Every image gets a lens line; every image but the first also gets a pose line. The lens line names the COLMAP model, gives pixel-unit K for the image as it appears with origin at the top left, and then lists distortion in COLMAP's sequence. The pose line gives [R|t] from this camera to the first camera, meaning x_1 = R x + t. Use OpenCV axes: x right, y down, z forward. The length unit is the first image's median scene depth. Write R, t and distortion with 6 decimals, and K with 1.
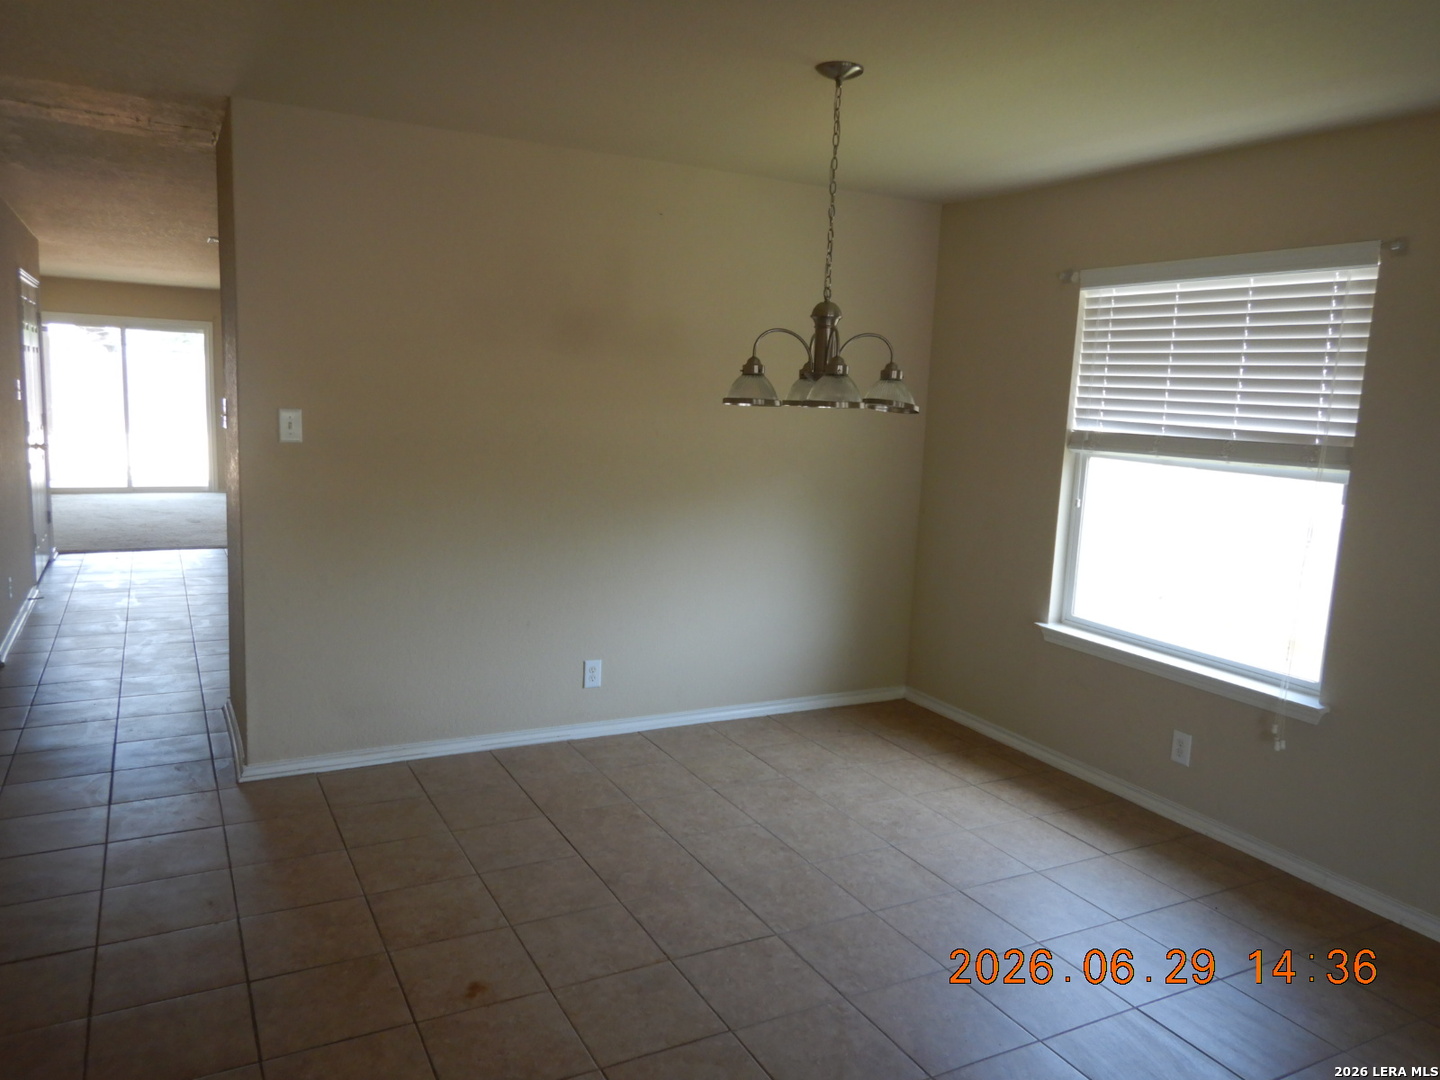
lens RADIAL K [[1023.8, 0, 720.0], [0, 1023.8, 540.0], [0, 0, 1]] dist [0.034402, 0.000320]
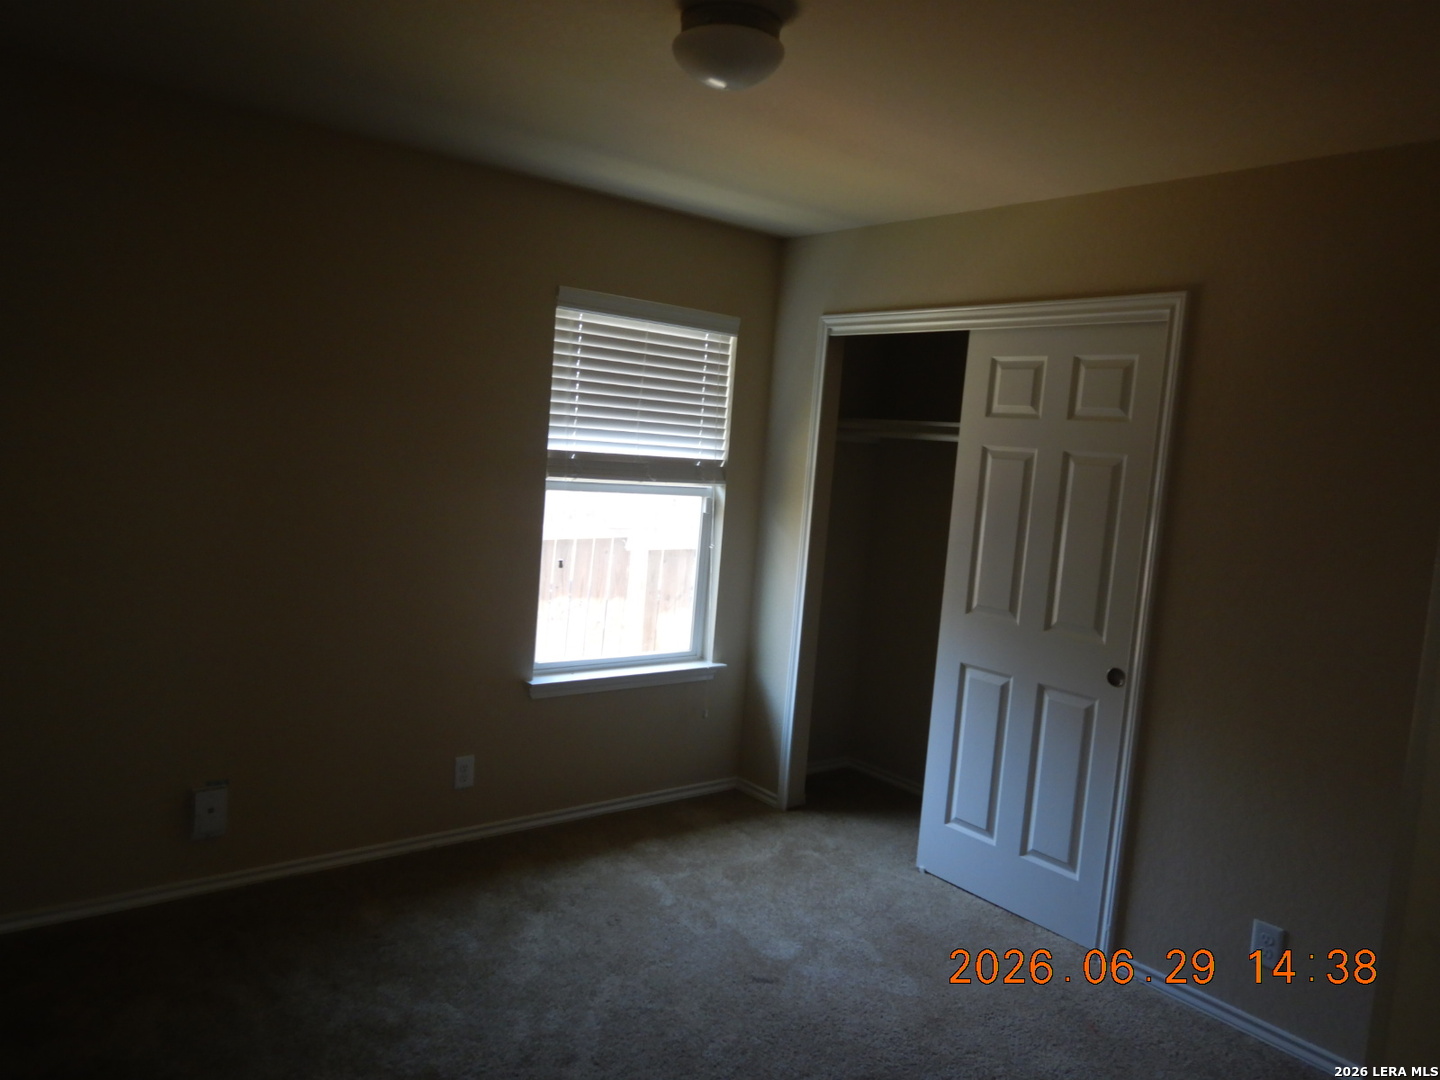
lens RADIAL K [[1023.8, 0, 720.0], [0, 1023.8, 540.0], [0, 0, 1]] dist [0.034402, 0.000320]
pose [[-0.166796, -0.153012, 0.974046, -0.555523], [0.068036, 0.983745, 0.166186, -0.174925], [-0.983641, 0.093990, -0.153674, 0.973795]]
